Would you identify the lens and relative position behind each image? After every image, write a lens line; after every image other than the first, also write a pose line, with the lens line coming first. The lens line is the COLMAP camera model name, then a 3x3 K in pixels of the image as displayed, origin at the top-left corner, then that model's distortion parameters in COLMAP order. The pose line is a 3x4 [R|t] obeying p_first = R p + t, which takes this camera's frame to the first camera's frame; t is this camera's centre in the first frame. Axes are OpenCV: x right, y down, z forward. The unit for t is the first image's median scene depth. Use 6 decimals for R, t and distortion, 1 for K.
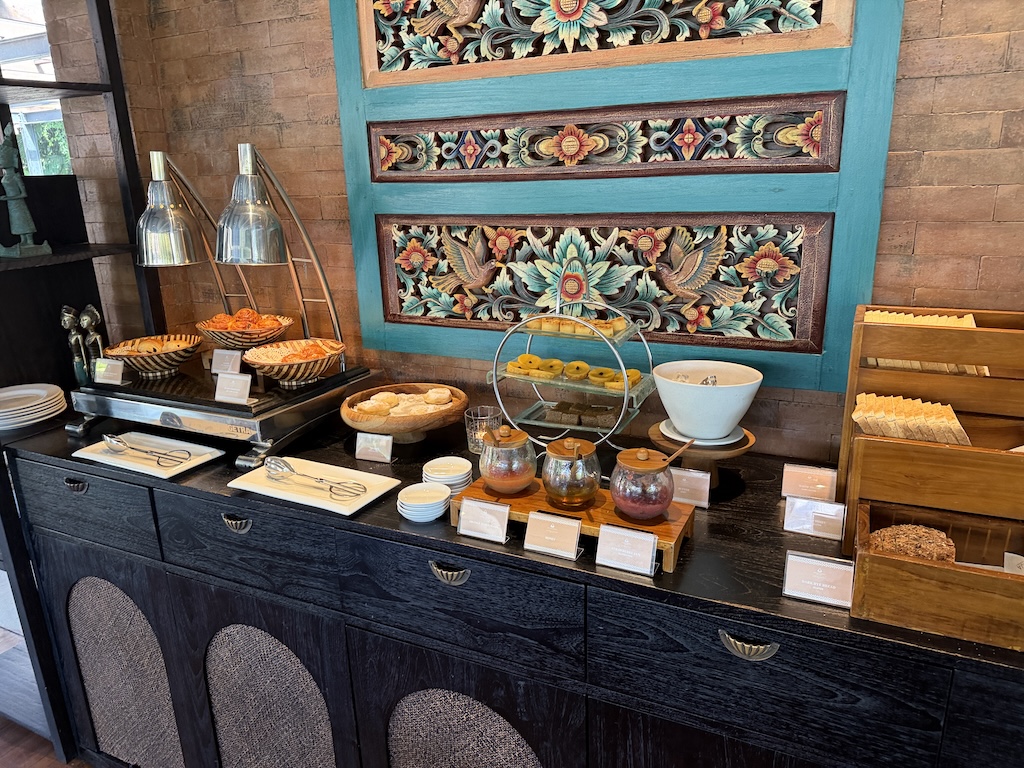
lens RADIAL K [[721.6, 0, 513.2], [0, 721.6, 385.6], [0, 0, 1]] dist [-0.008298, -0.003735]
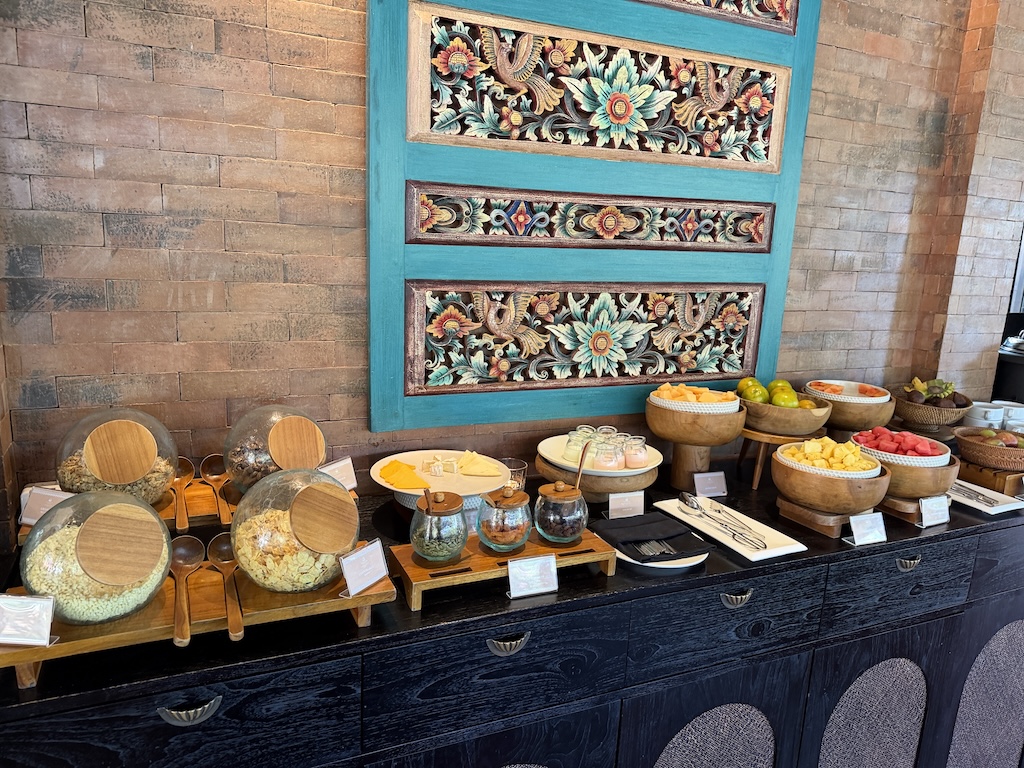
lens RADIAL K [[721.6, 0, 511.2], [0, 721.6, 384.9], [0, 0, 1]] dist [-0.008298, -0.003735]
pose [[0.666103, -0.095760, 0.739687, -0.885240], [0.159965, 0.986989, -0.016275, -0.077690], [-0.728504, 0.129165, 0.672754, 0.346021]]
